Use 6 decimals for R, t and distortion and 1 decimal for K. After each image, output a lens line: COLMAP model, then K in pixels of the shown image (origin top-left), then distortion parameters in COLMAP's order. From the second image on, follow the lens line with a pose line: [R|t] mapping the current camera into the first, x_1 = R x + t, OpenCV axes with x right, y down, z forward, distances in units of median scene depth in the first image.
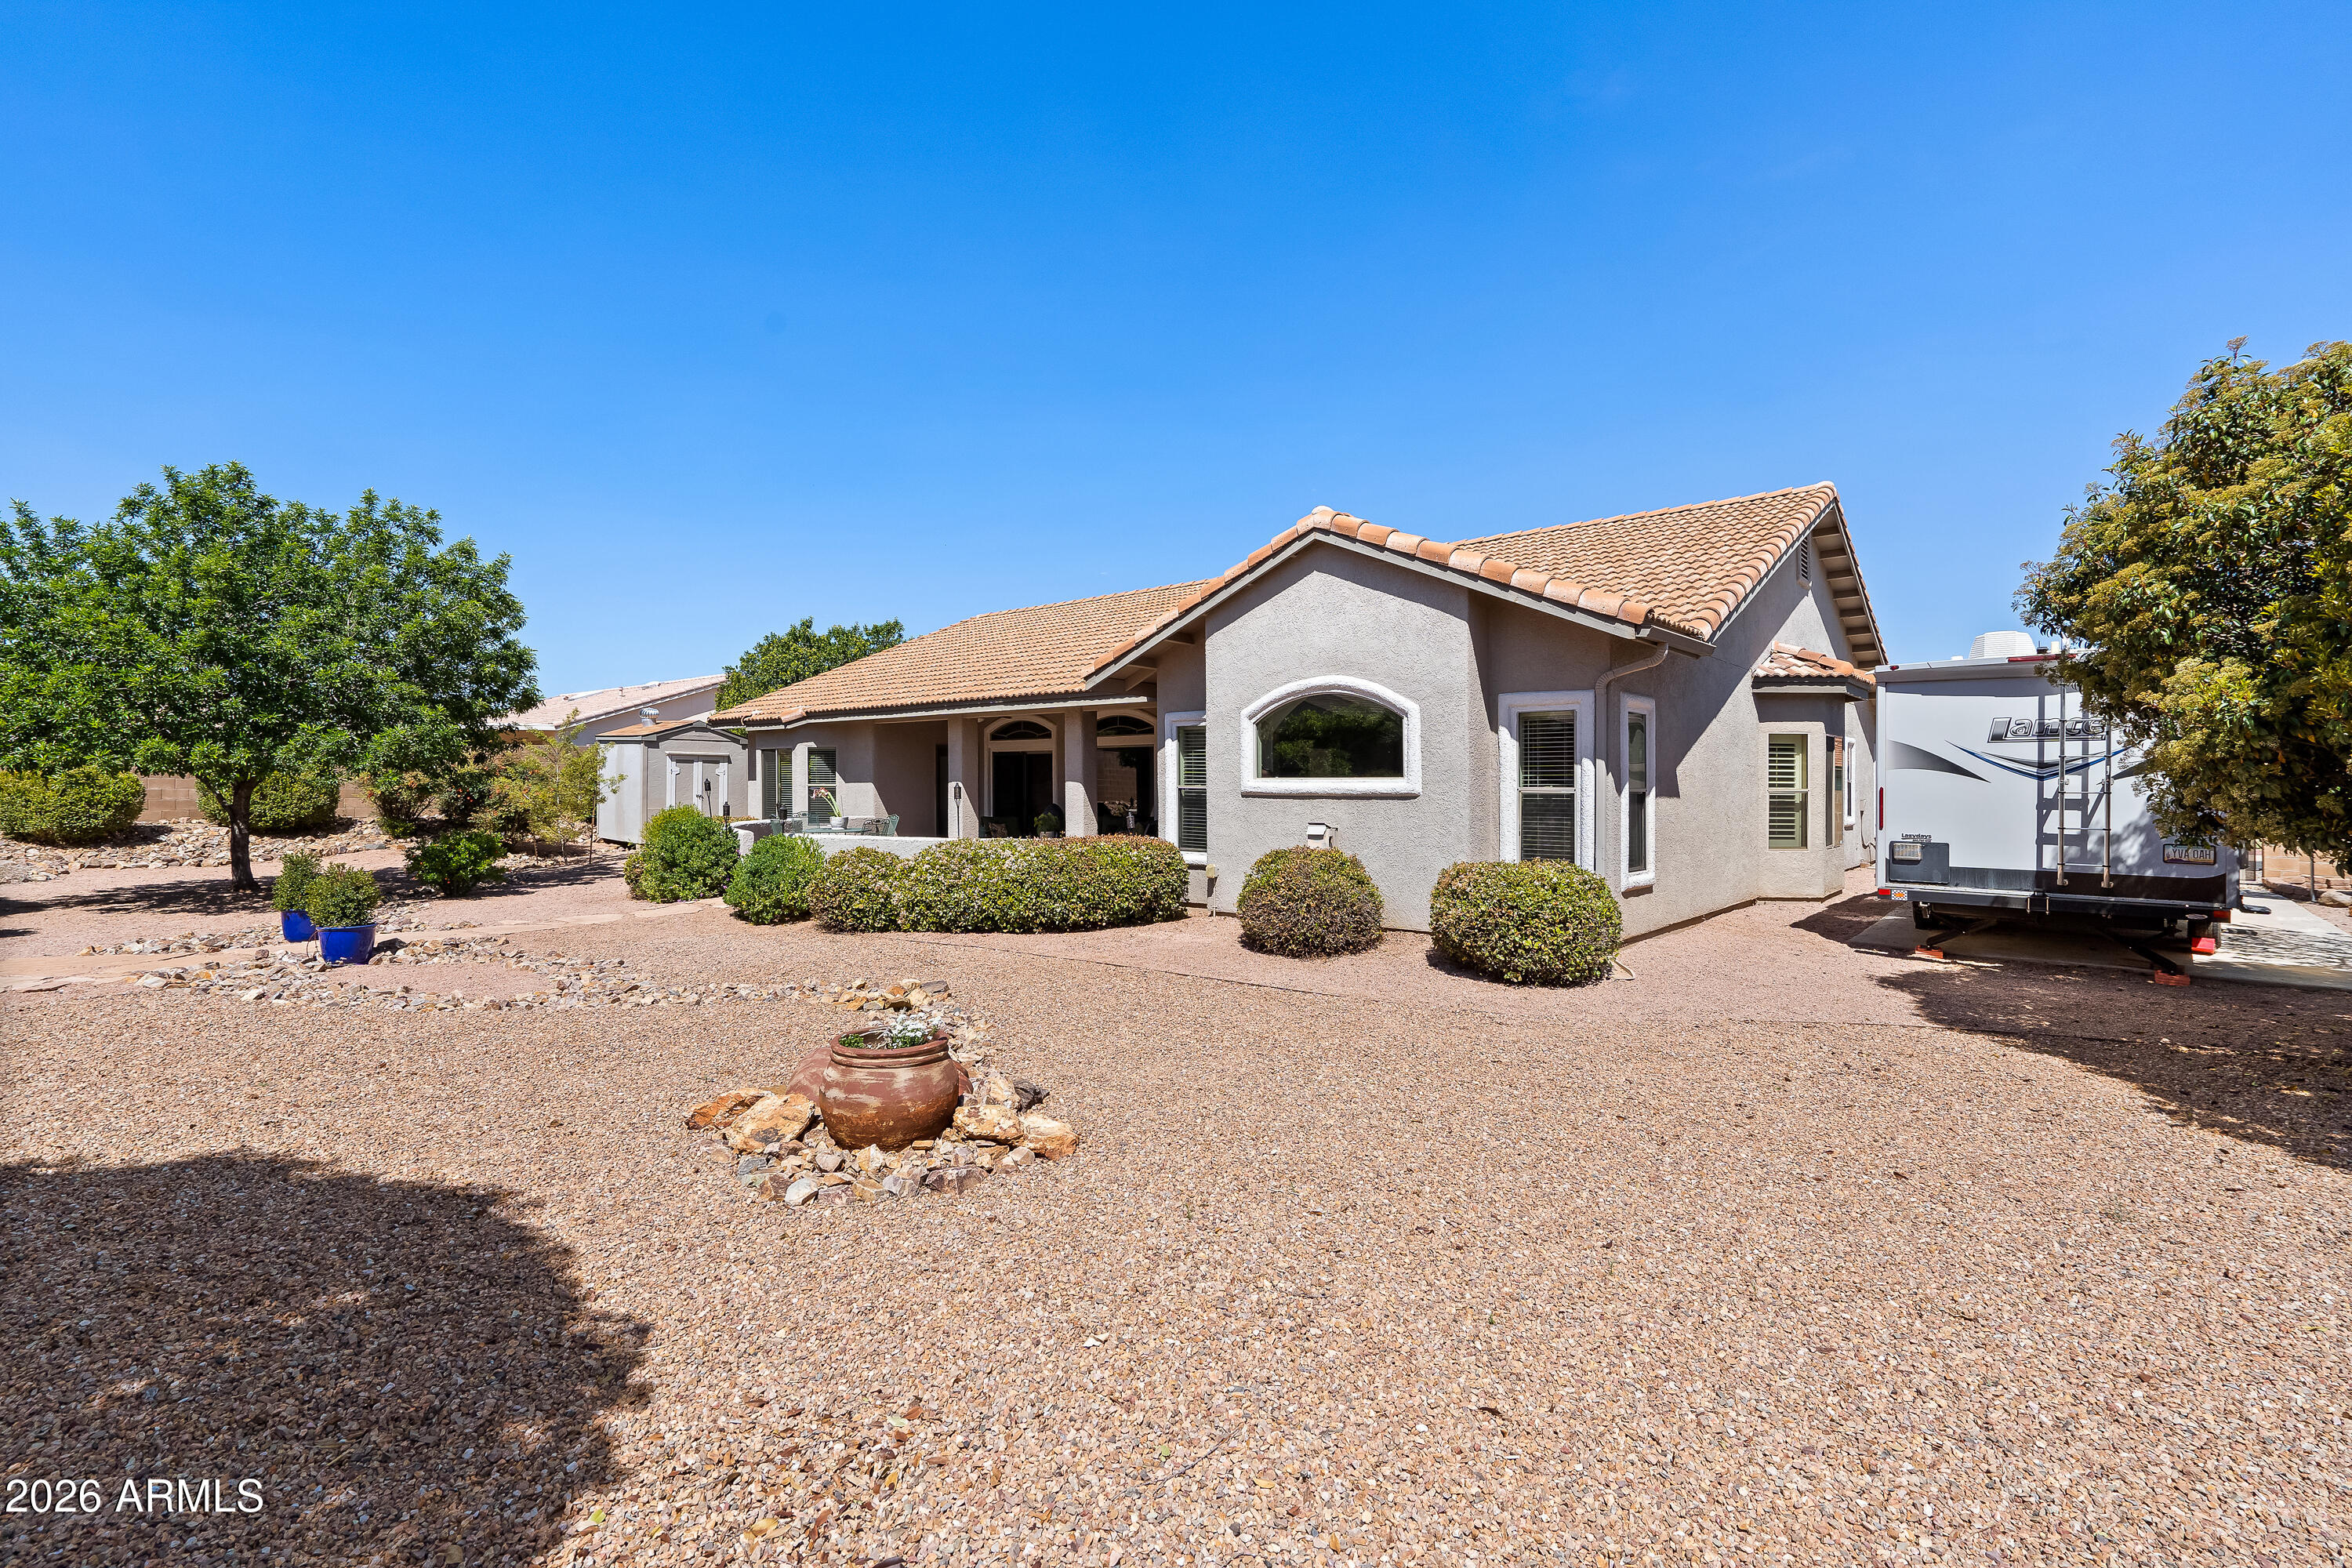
lens RADIAL K [[1089.6, 0, 1189.1], [0, 1089.6, 790.3], [0, 0, 1]] dist [-0.000963, 0.001768]
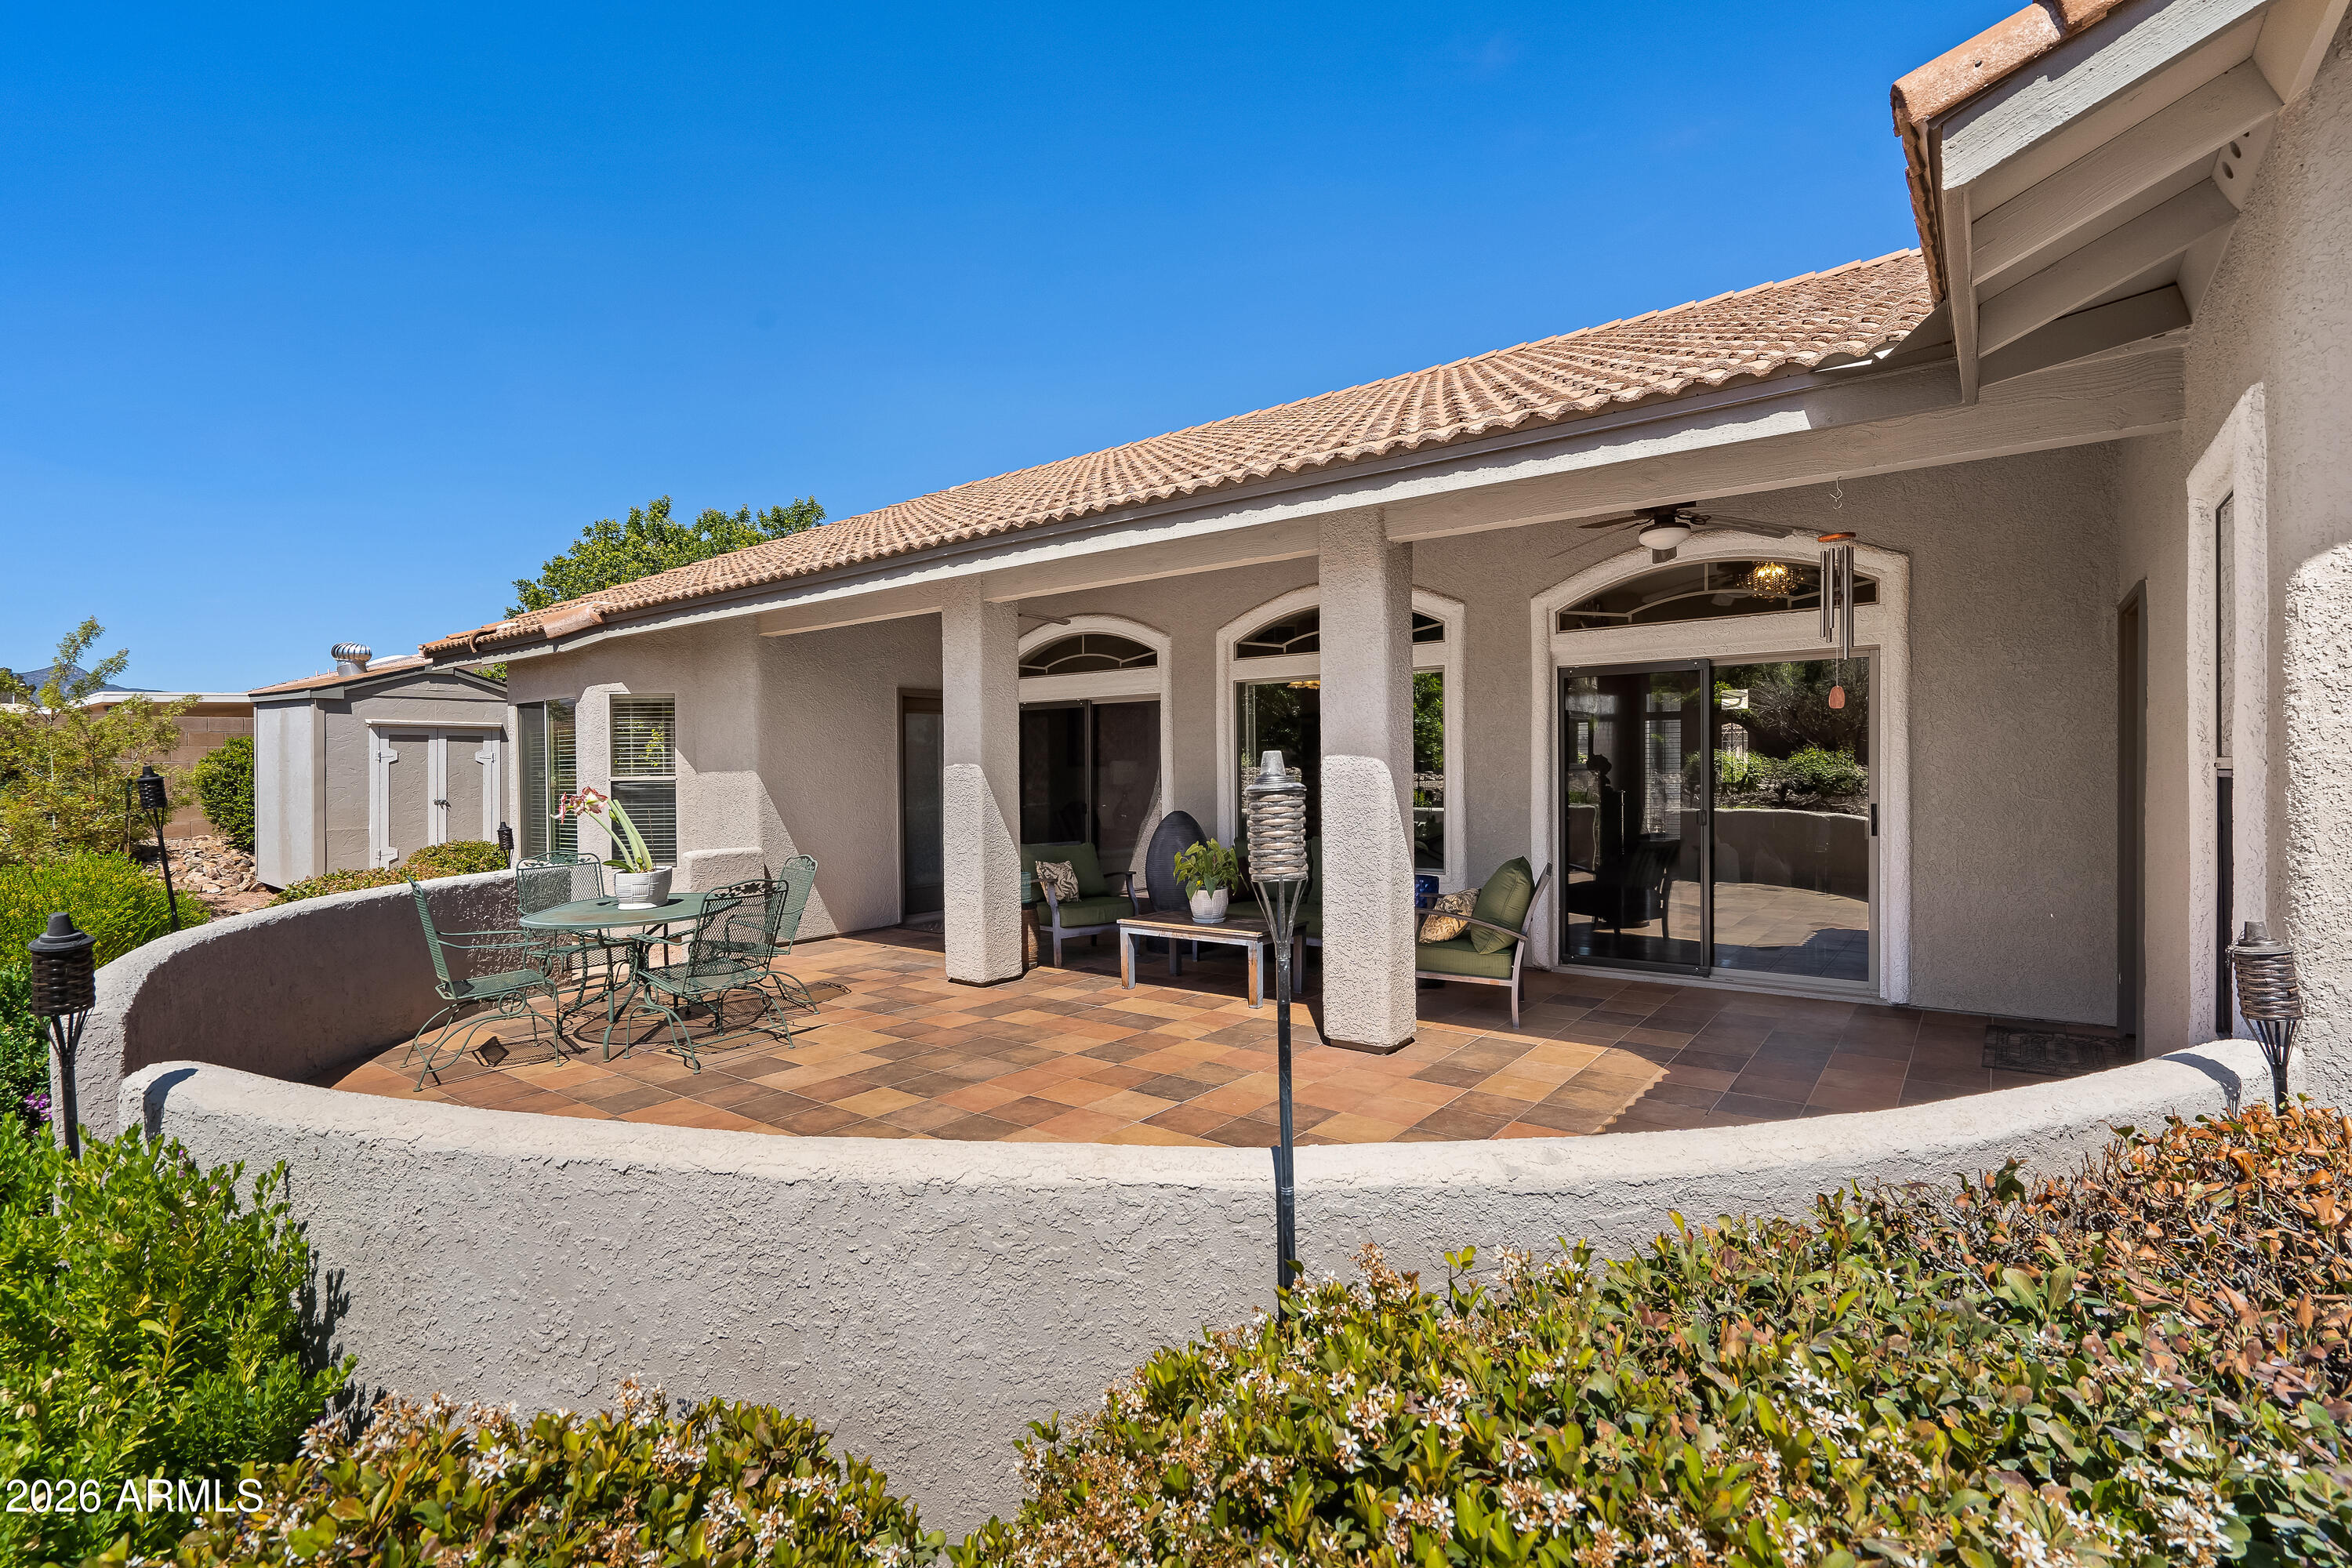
lens RADIAL K [[1089.6, 0, 1166.3], [0, 1089.6, 762.1], [0, 0, 1]] dist [-0.000963, 0.001768]
pose [[0.998874, -0.017658, 0.044039, -0.123341], [0.018077, 0.999795, -0.009133, -0.003553], [-0.043868, 0.009919, 0.998988, 0.471275]]
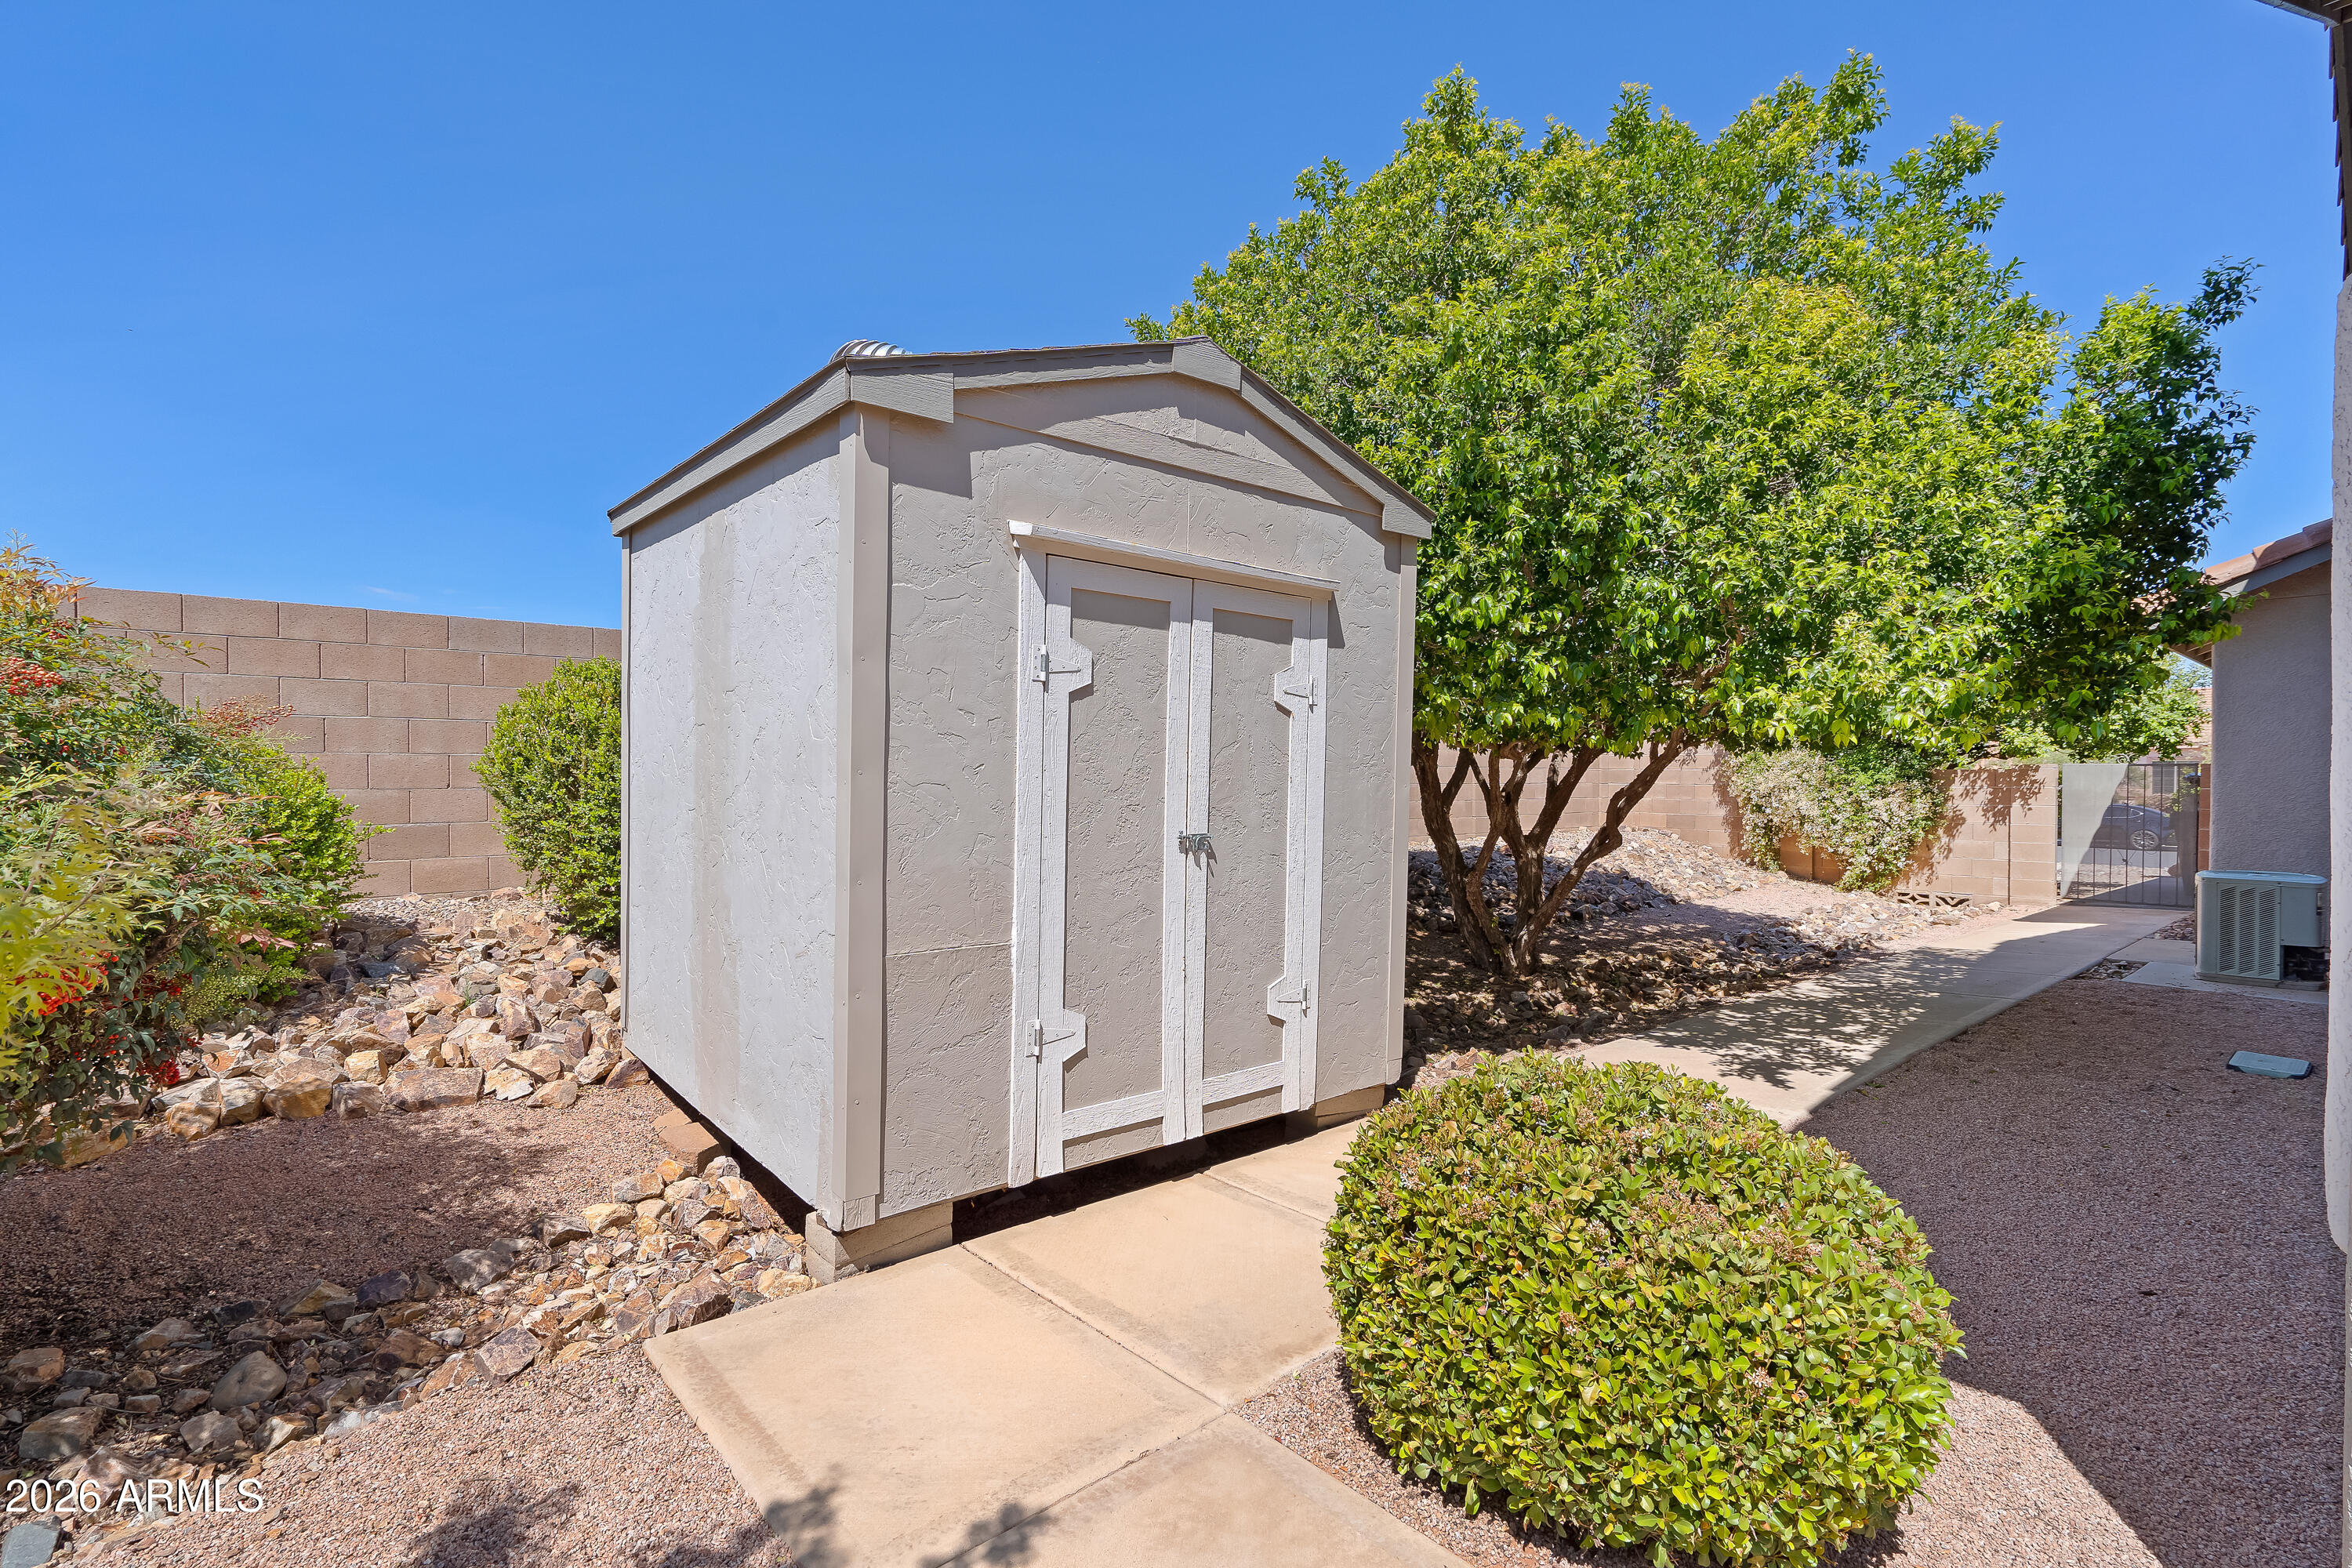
lens RADIAL K [[1089.6, 0, 1164.5], [0, 1089.6, 786.6], [0, 0, 1]] dist [-0.000963, 0.001768]
pose [[0.984755, 0.001559, -0.173940, -0.447250], [-0.001025, 0.999994, 0.003156, -0.003472], [0.173944, -0.002930, 0.984751, 0.888971]]
